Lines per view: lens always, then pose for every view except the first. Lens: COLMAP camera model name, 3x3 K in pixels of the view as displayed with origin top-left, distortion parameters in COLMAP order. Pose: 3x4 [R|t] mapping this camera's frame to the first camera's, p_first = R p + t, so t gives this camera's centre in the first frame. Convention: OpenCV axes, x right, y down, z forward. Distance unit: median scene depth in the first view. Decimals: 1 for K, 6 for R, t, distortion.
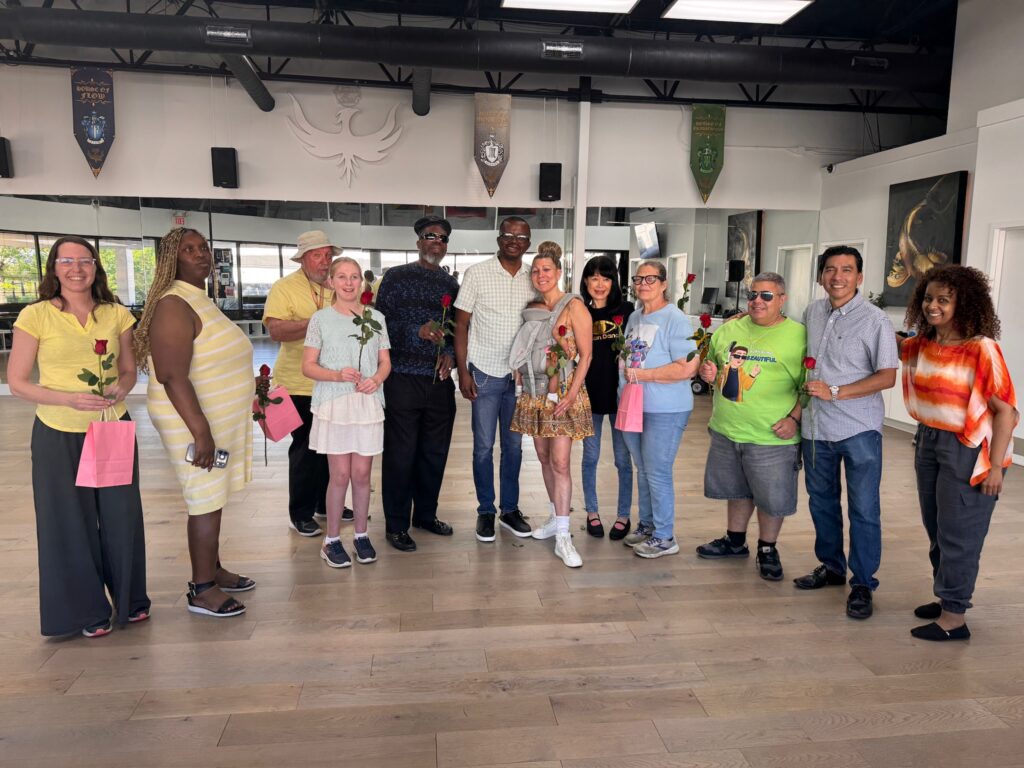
lens RADIAL K [[726.0, 0, 512.0], [0, 726.0, 384.0], [0, 0, 1]] dist [-0.007049, -0.002559]
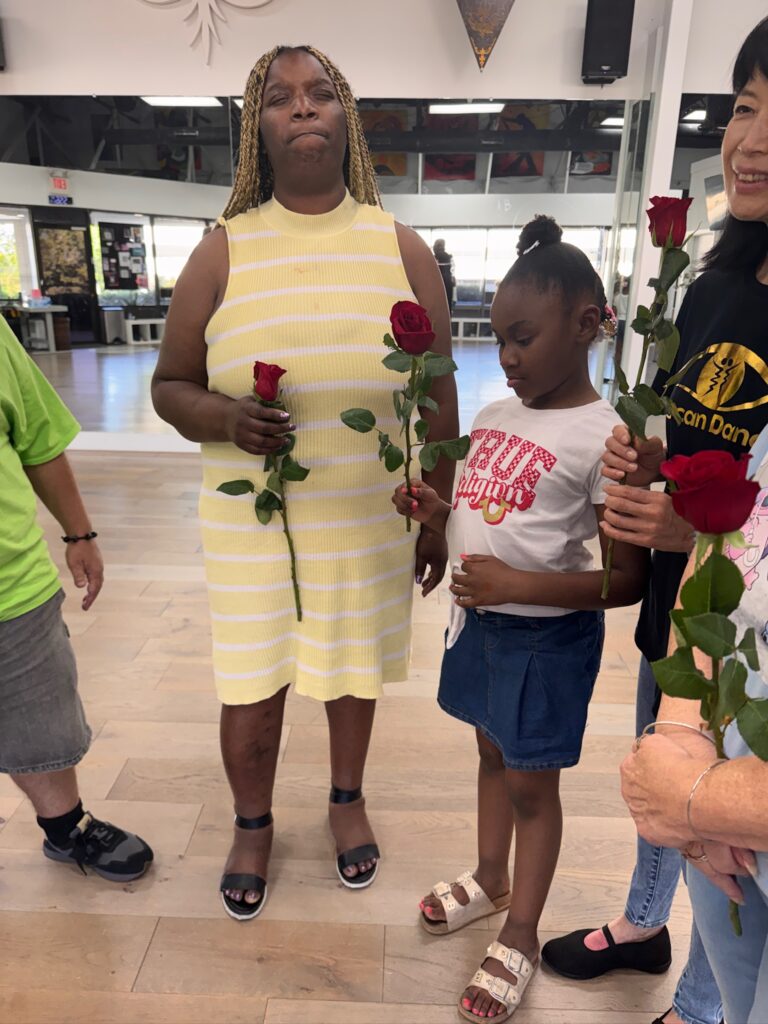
lens RADIAL K [[726.0, 0, 384.0], [0, 726.0, 512.0], [0, 0, 1]] dist [-0.007049, -0.002559]
pose [[0.988374, 0.047817, -0.144324, -0.008522], [-0.022152, 0.984417, 0.174450, -0.044436], [0.150417, -0.169225, 0.974032, 0.417475]]
